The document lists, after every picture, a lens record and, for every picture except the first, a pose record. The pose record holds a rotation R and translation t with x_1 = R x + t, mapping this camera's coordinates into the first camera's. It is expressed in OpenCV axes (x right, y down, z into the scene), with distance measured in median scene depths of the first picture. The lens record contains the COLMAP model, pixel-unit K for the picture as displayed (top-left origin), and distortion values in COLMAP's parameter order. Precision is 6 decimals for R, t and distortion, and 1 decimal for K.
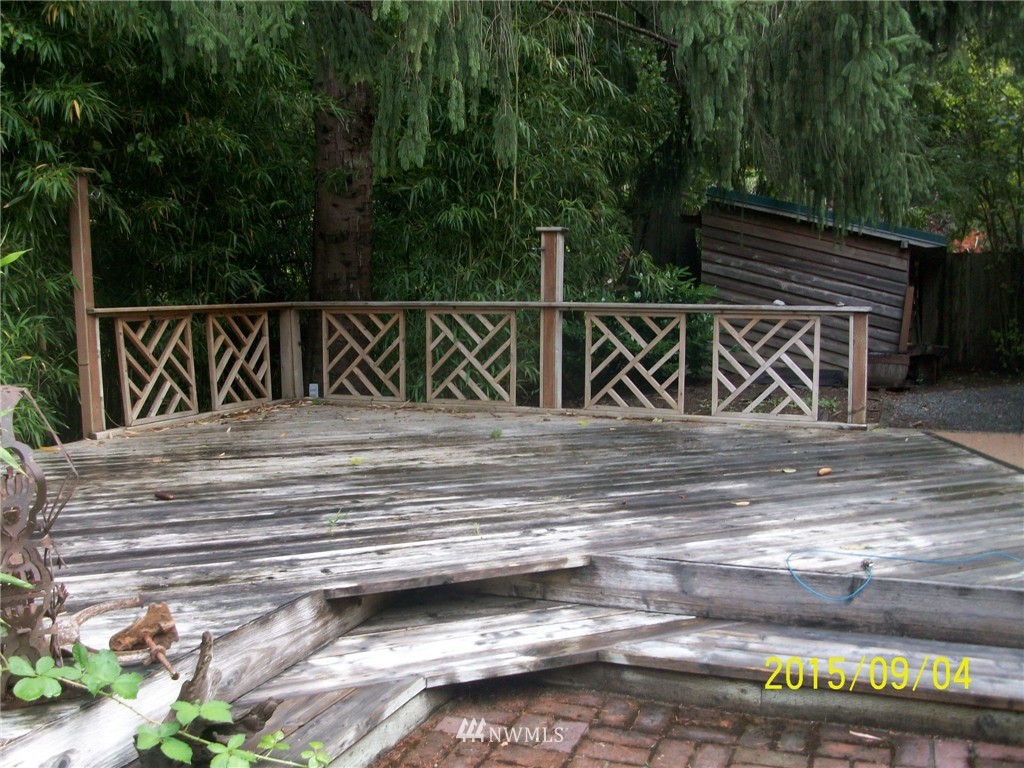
lens RADIAL K [[1061.1, 0, 496.2], [0, 1061.1, 386.5], [0, 0, 1]] dist [-0.150247, 0.098706]
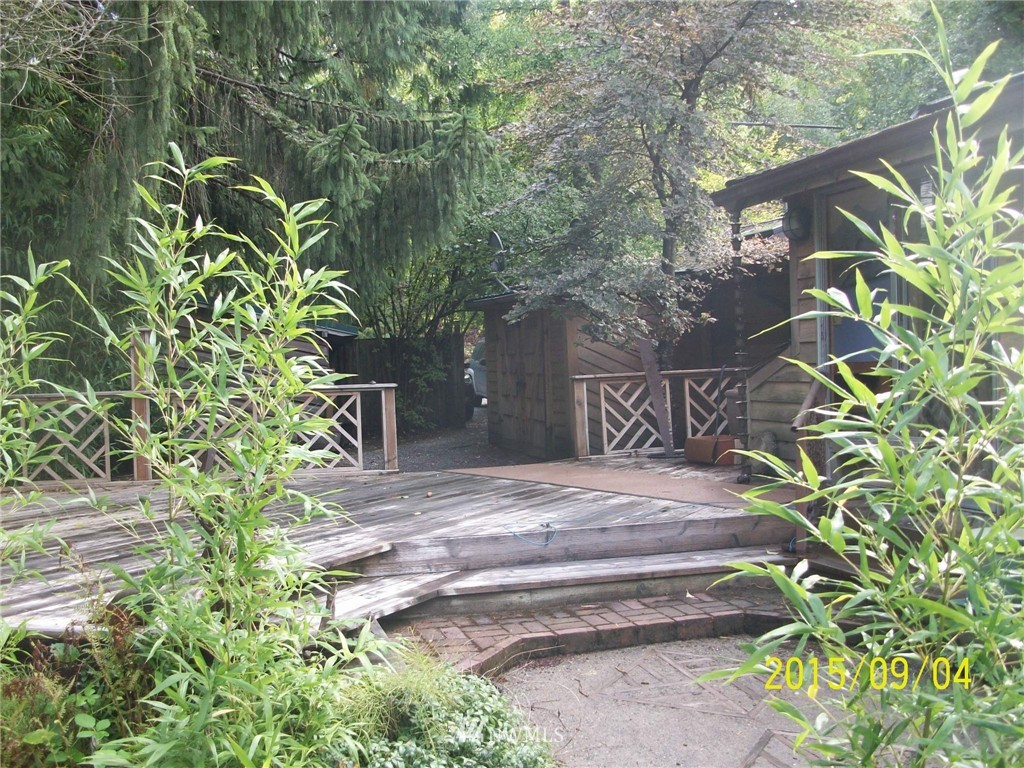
lens RADIAL K [[1061.1, 0, 496.2], [0, 1061.1, 386.5], [0, 0, 1]] dist [-0.150247, 0.098706]
pose [[0.795715, -0.035653, 0.604621, -0.373971], [0.085054, 0.994952, -0.053266, 0.013159], [-0.599669, 0.093810, 0.794730, -0.184488]]
